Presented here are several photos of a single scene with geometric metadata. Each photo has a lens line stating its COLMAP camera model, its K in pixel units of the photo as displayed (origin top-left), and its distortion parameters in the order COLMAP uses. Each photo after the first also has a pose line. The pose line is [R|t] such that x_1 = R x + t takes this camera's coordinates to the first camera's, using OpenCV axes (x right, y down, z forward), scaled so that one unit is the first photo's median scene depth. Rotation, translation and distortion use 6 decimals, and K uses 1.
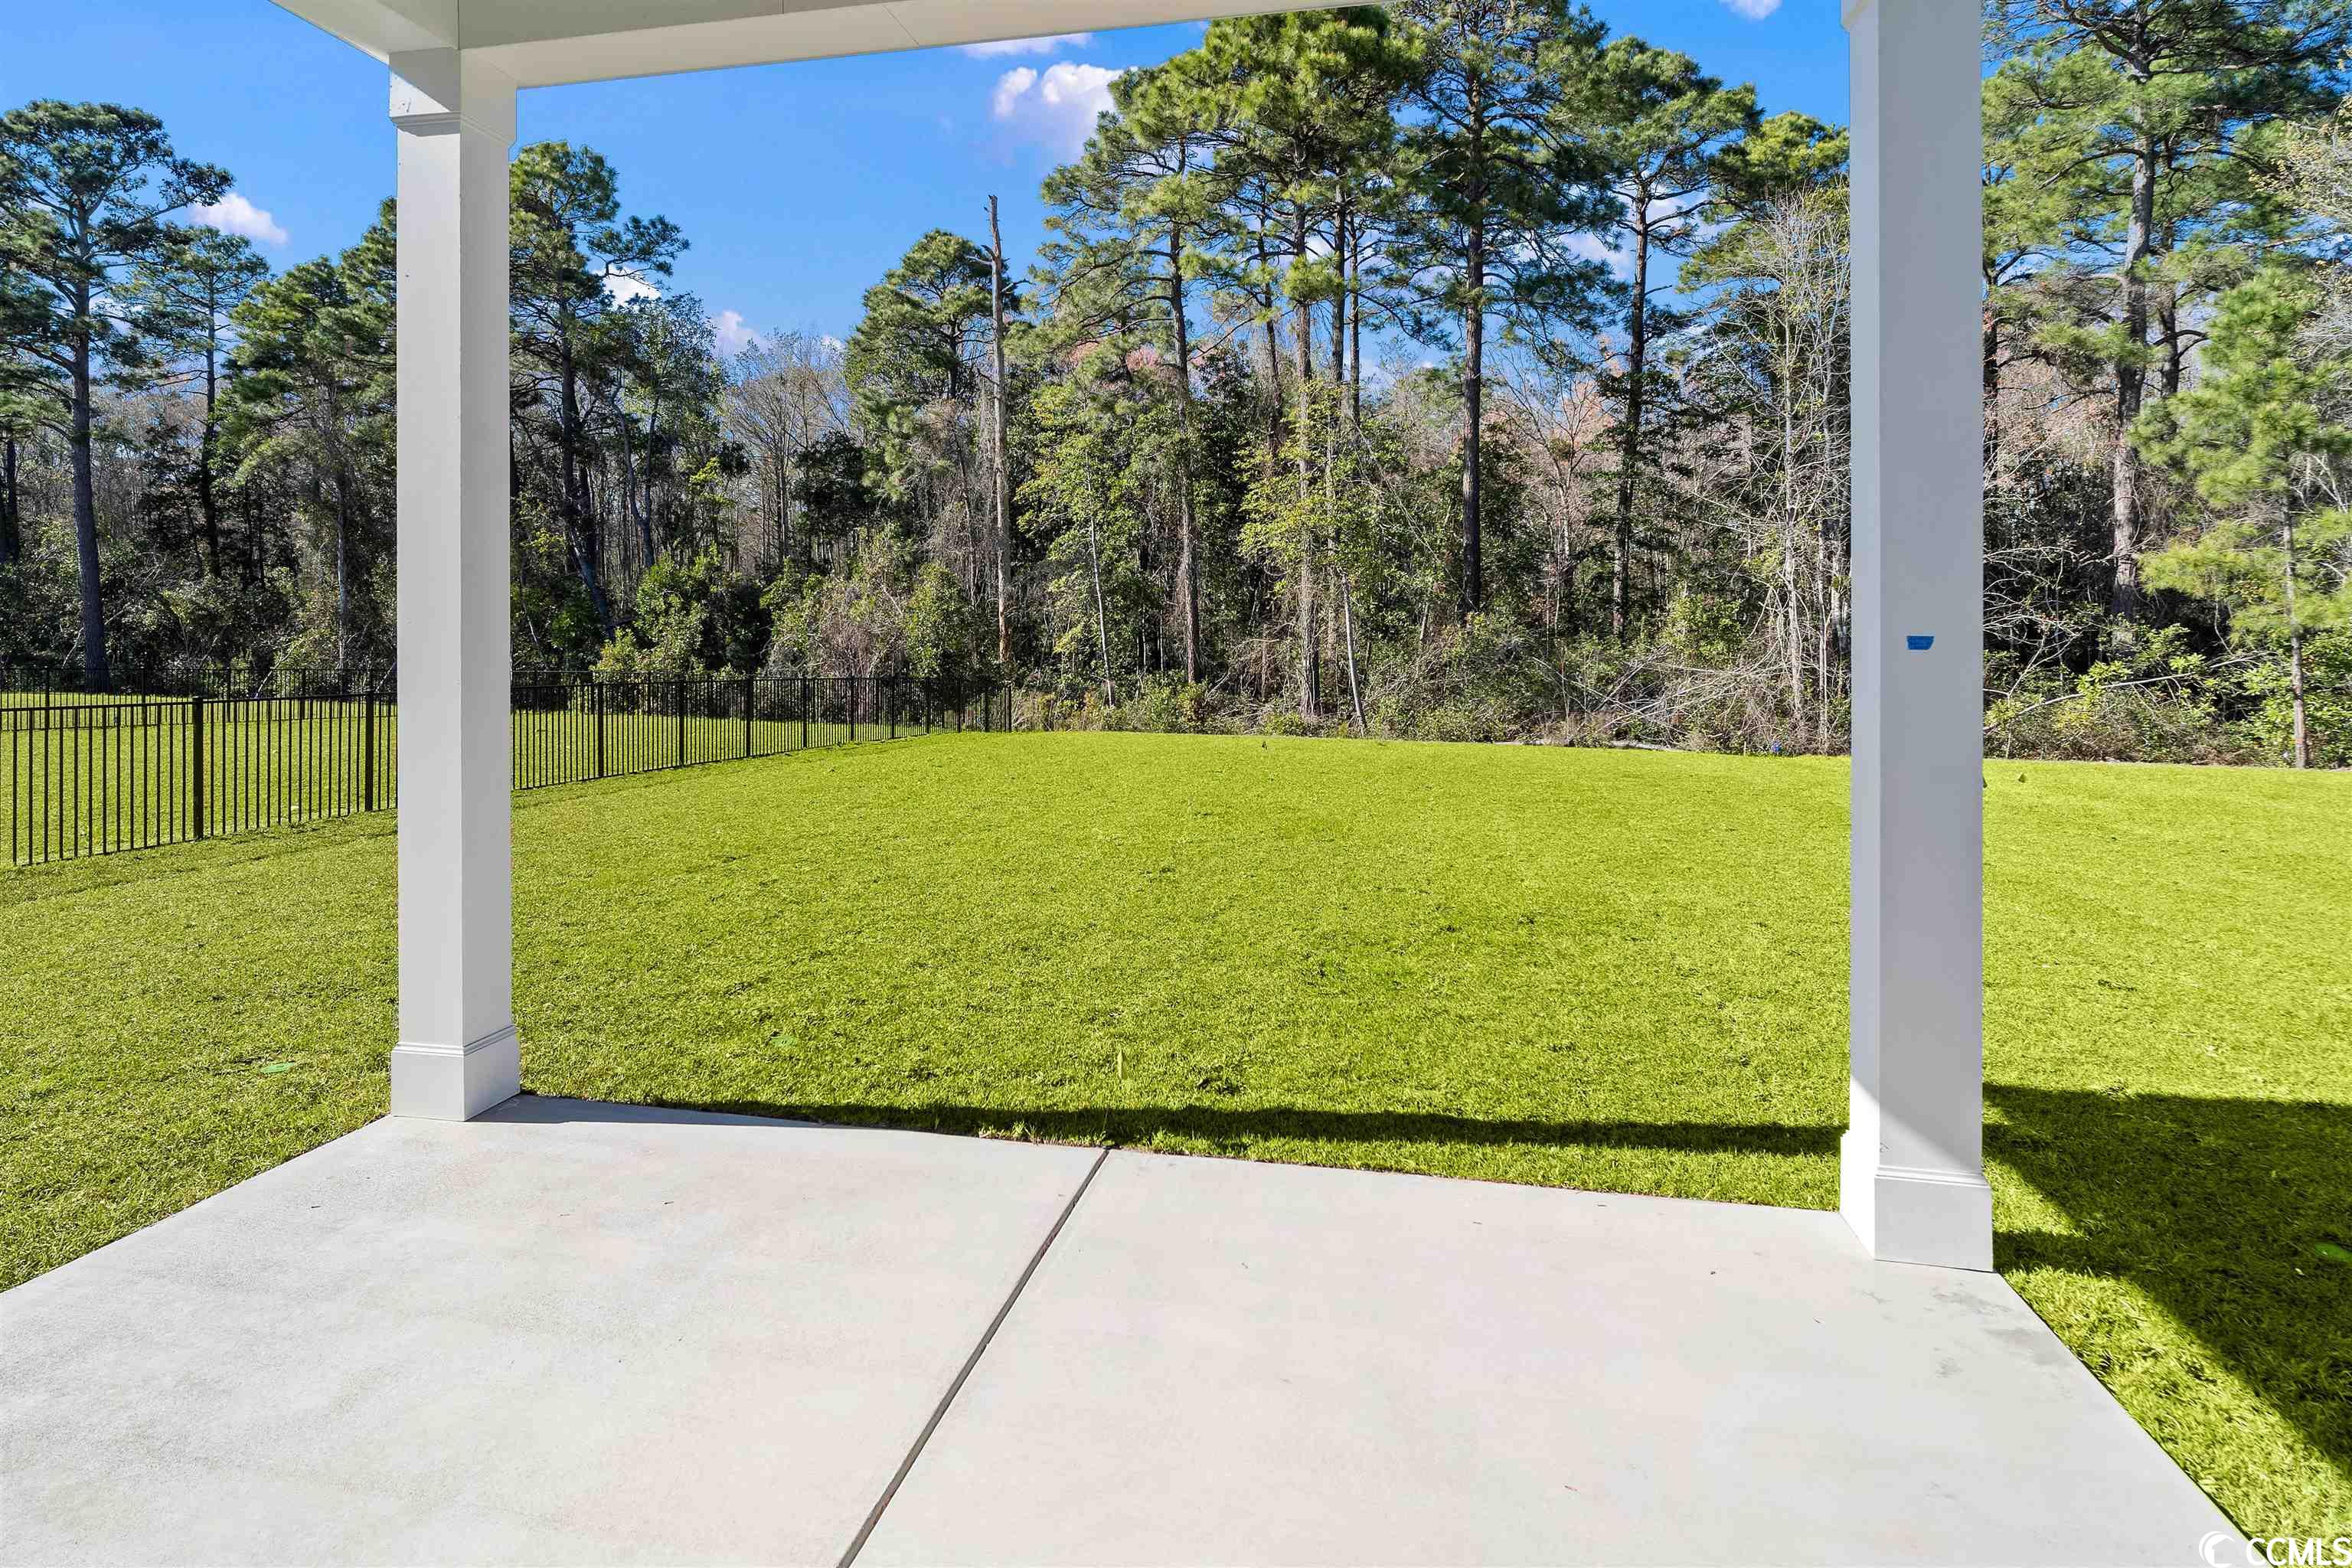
lens RADIAL K [[1258.9, 0, 1199.0], [0, 1258.9, 627.6], [0, 0, 1]] dist [-0.012182, 0.002537]
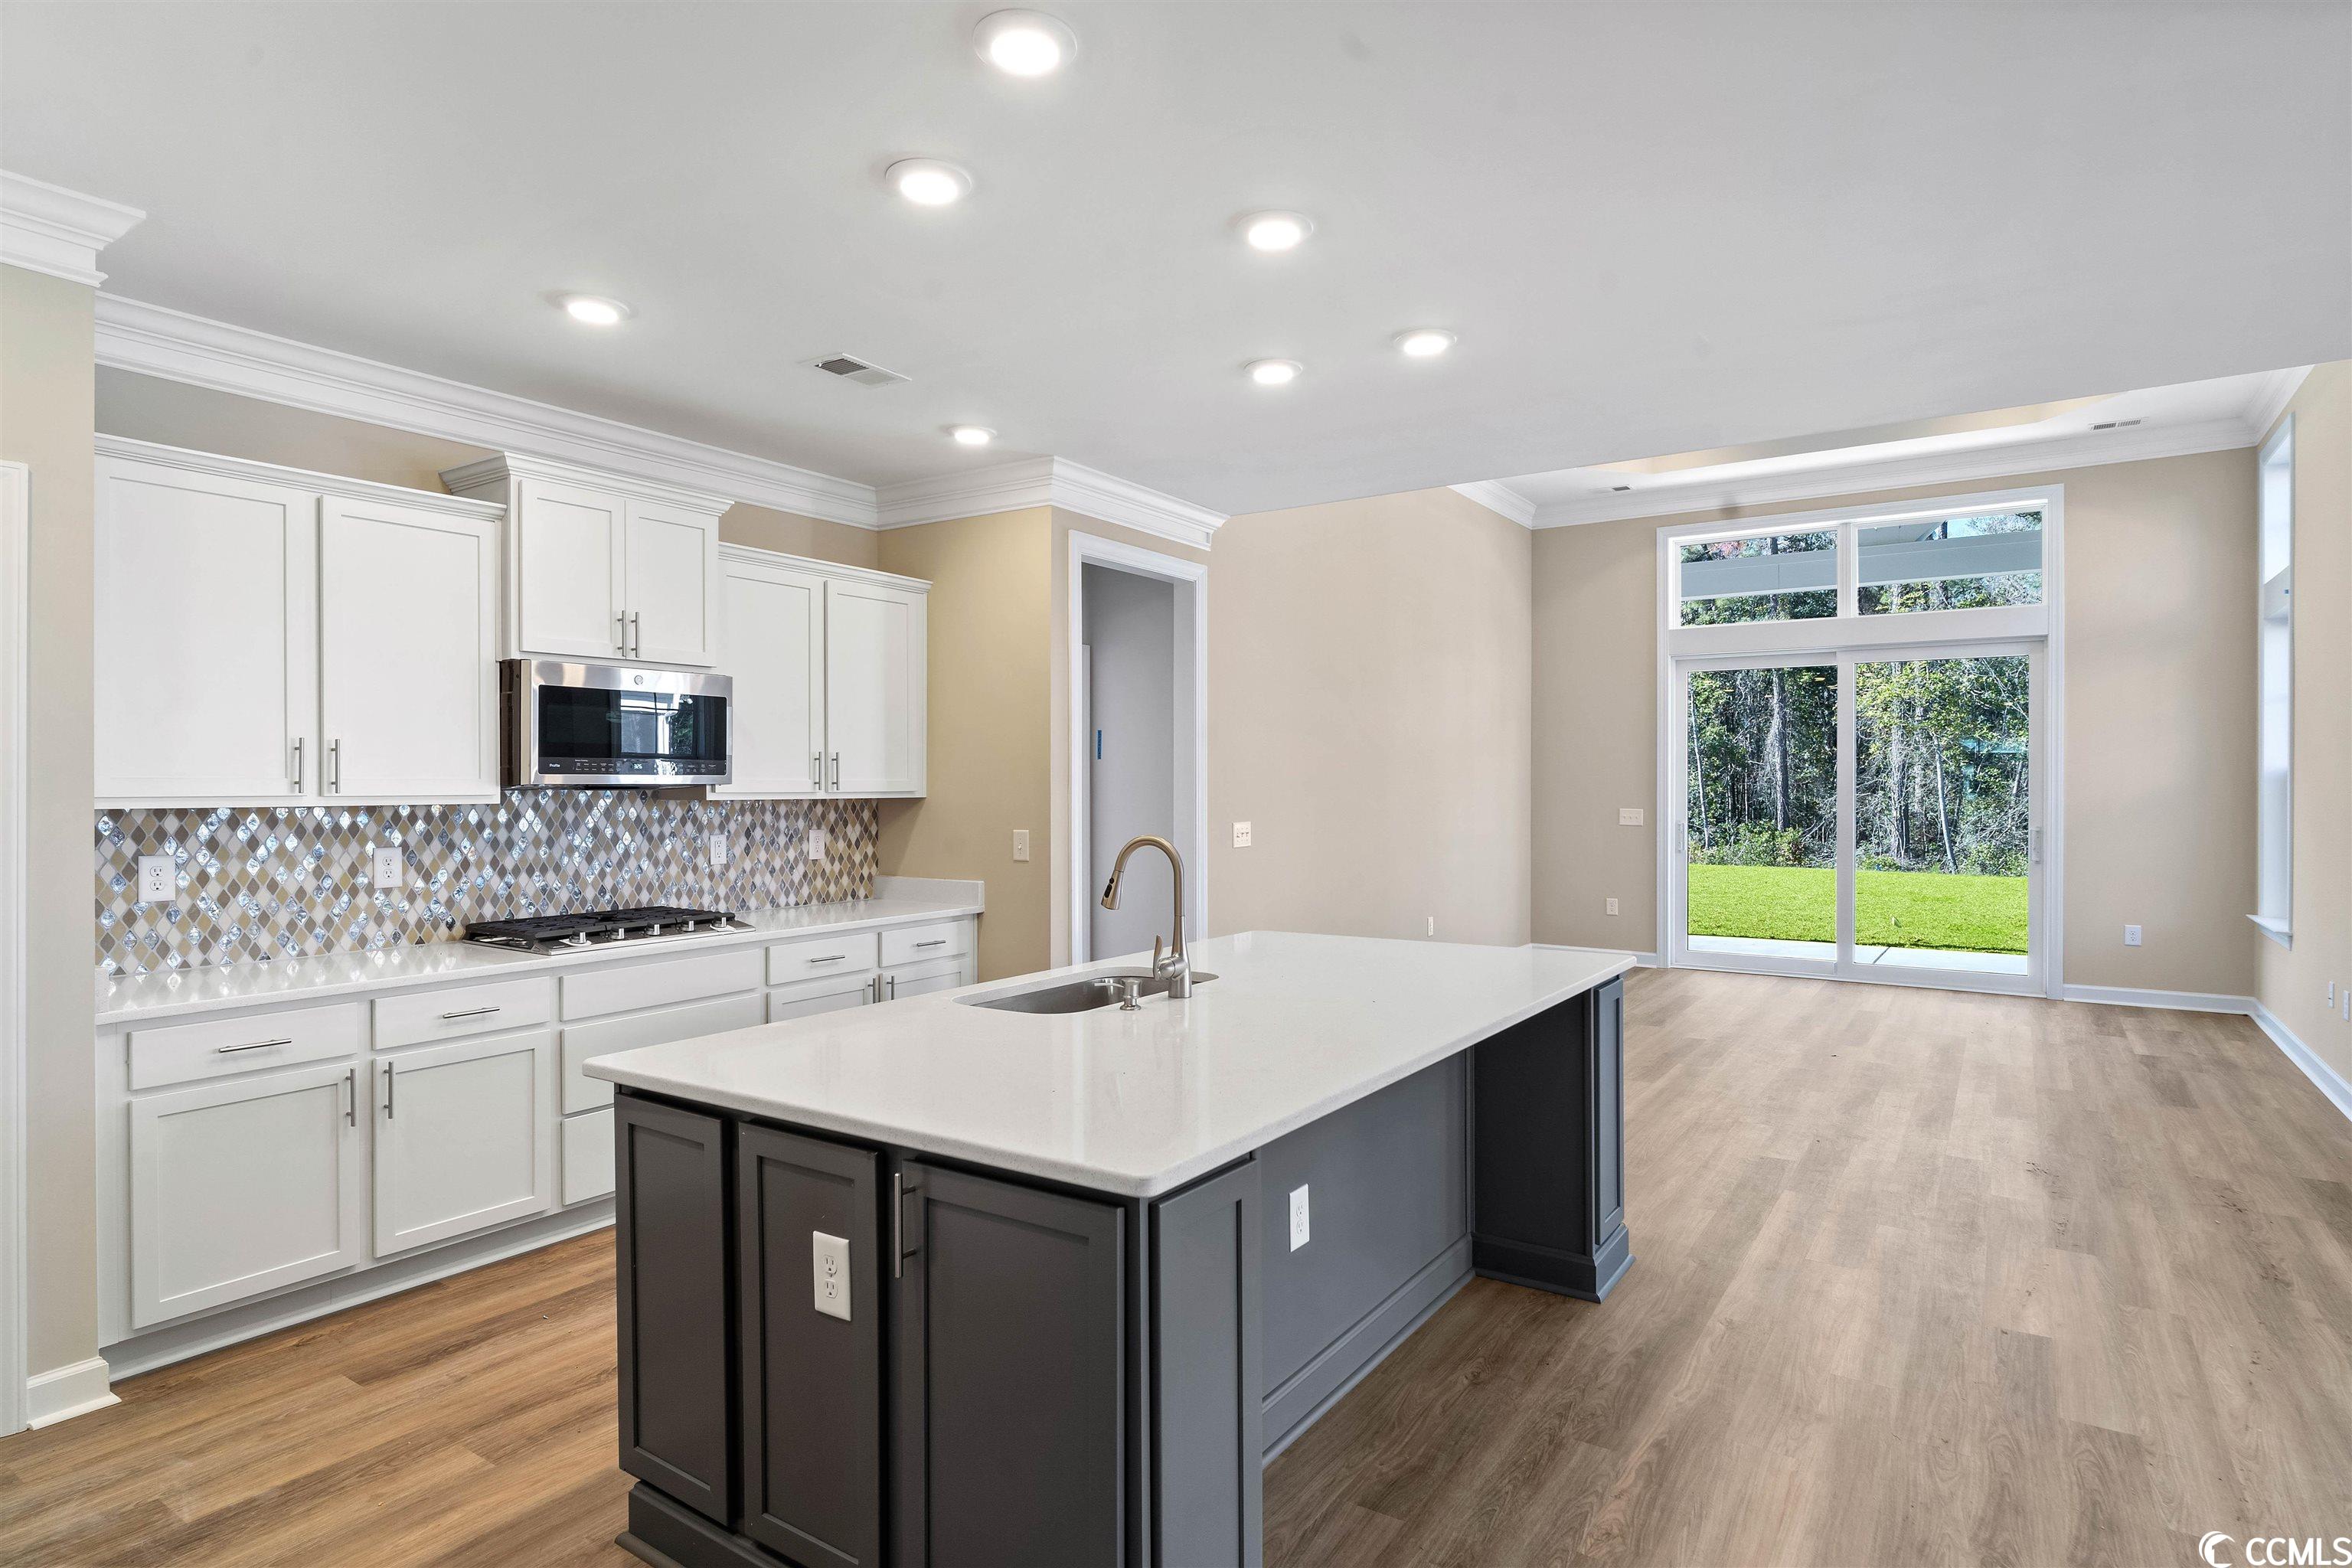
lens RADIAL K [[1258.9, 0, 1169.3], [0, 1258.9, 798.3], [0, 0, 1]] dist [-0.012182, 0.002537]
pose [[0.912709, 0.005511, -0.408572, -0.048465], [-0.001132, 0.999939, 0.010959, 0.001846], [0.408608, -0.009540, 0.912660, -0.292859]]
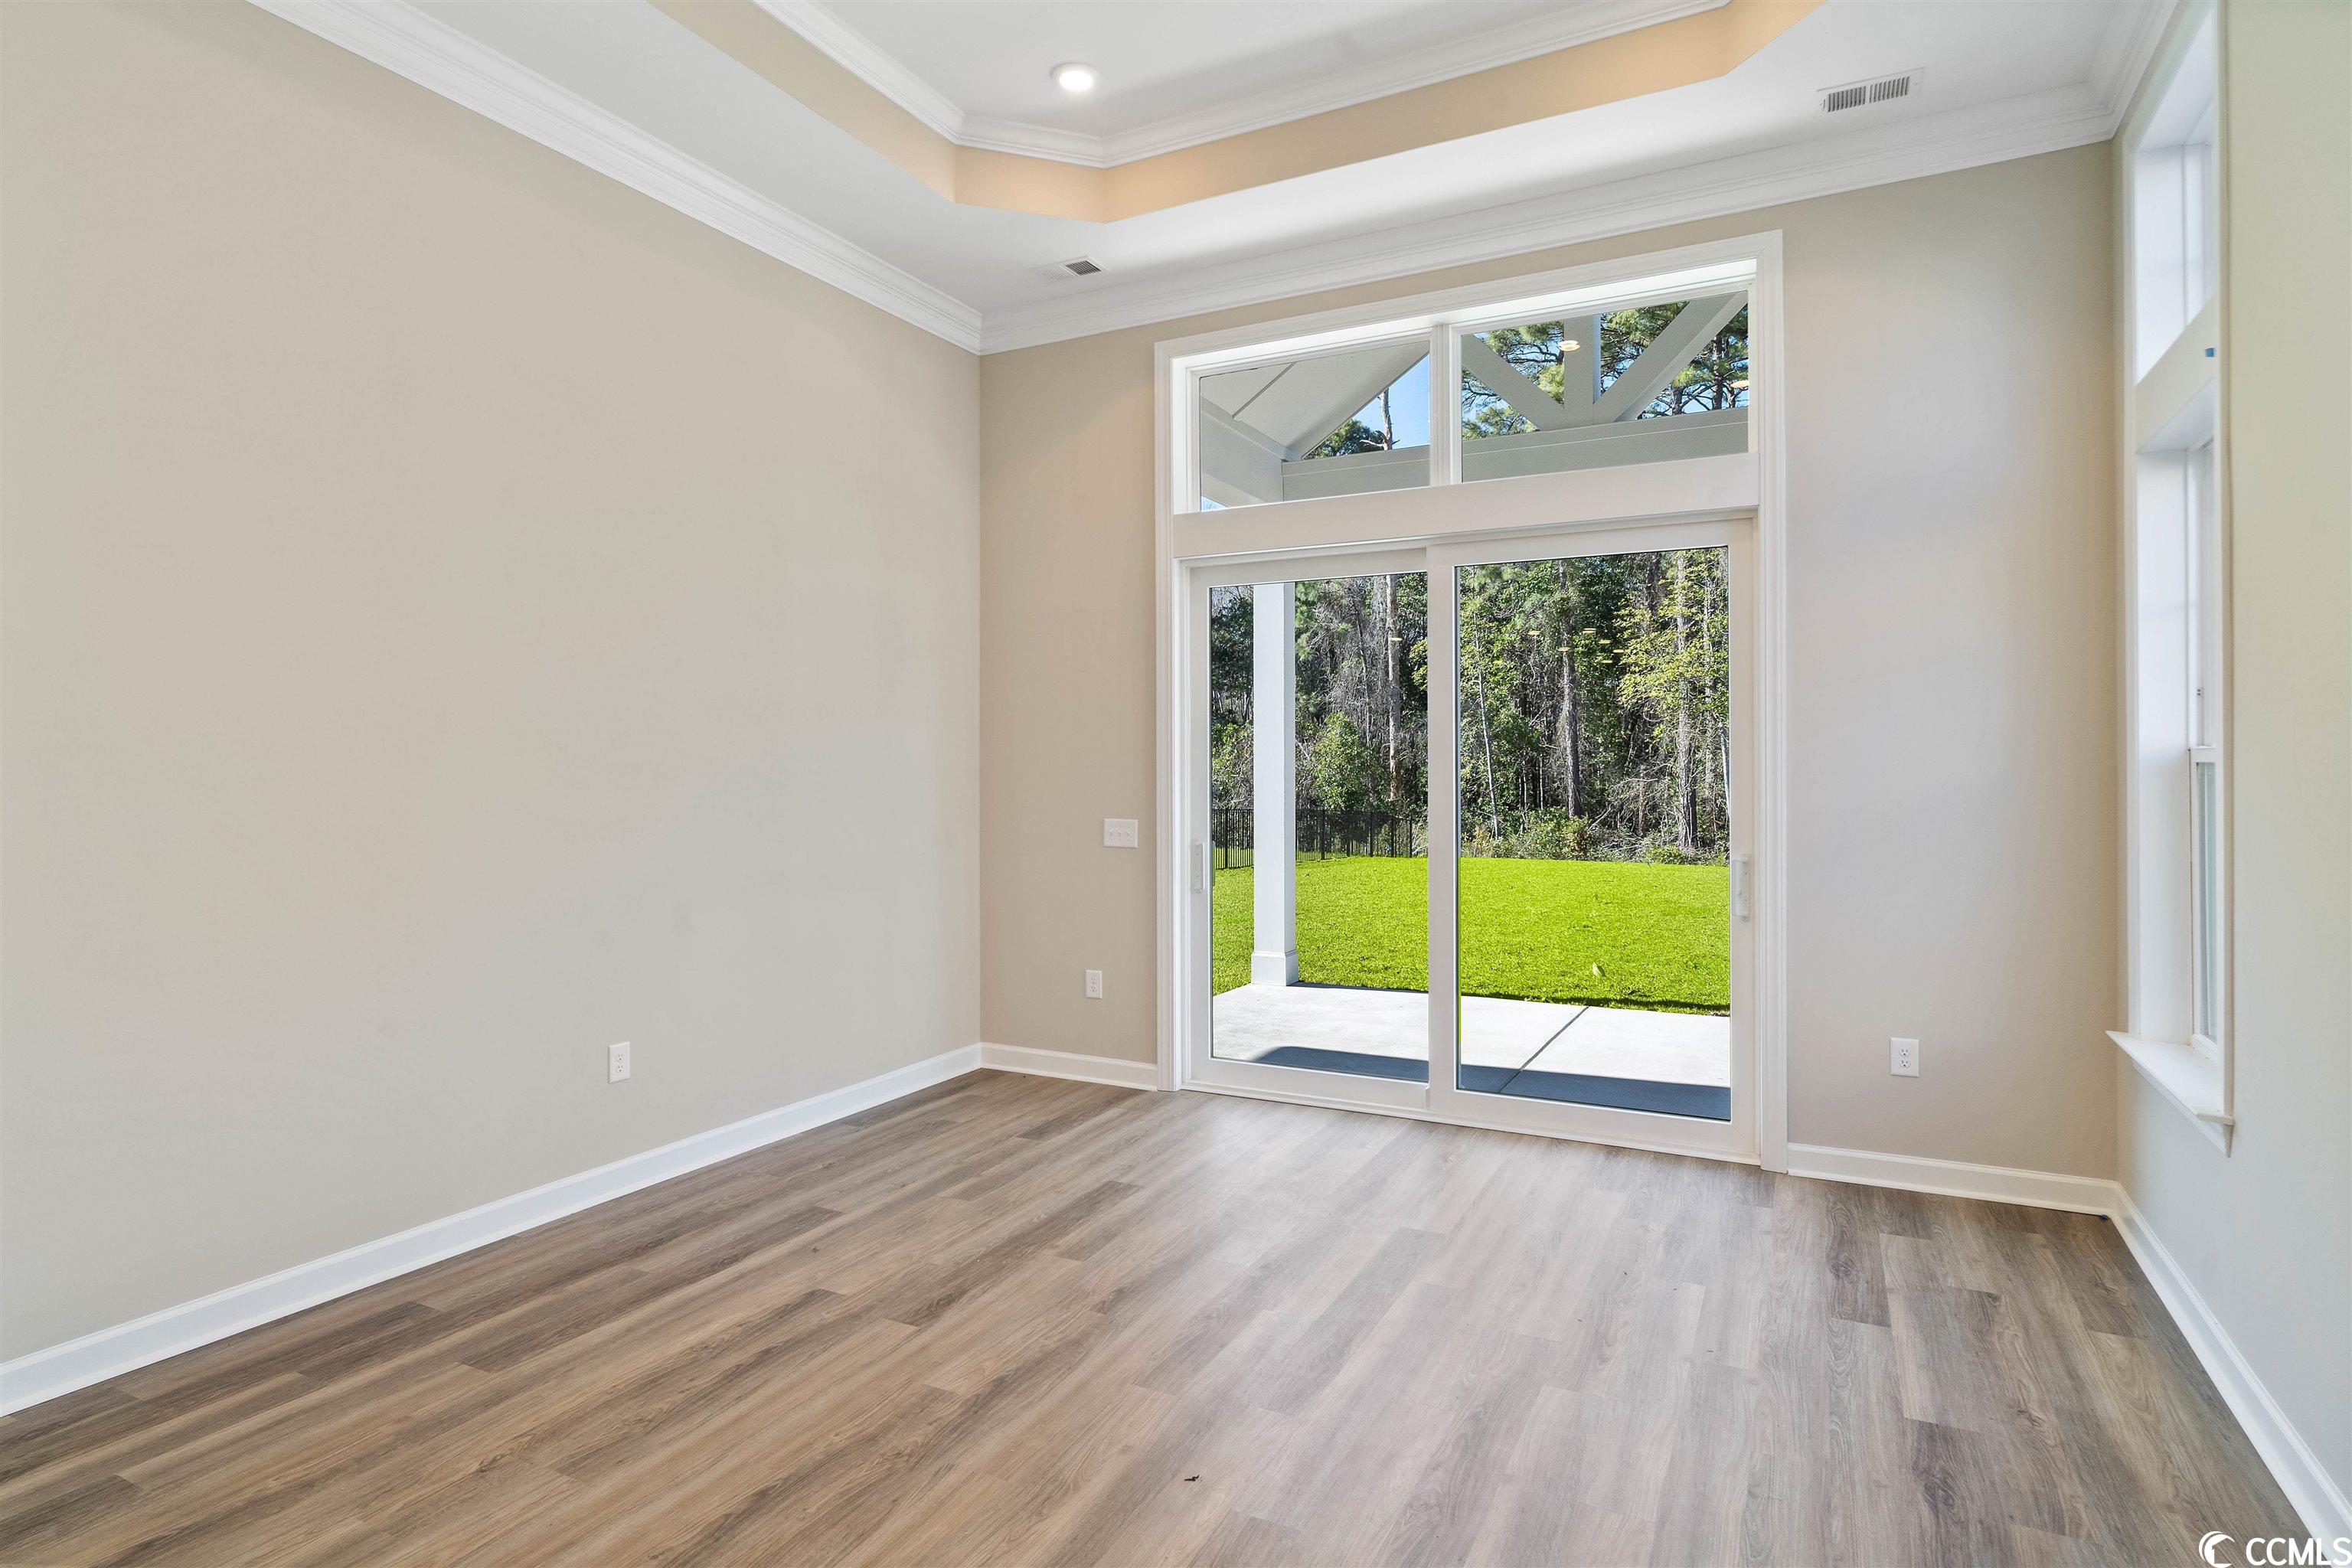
lens RADIAL K [[1258.9, 0, 1172.0], [0, 1258.9, 780.7], [0, 0, 1]] dist [-0.012182, 0.002537]
pose [[0.955051, -0.000004, -0.296441, -0.014114], [0.002555, 0.999963, 0.008220, 0.000770], [0.296430, -0.008608, 0.955016, -0.155007]]
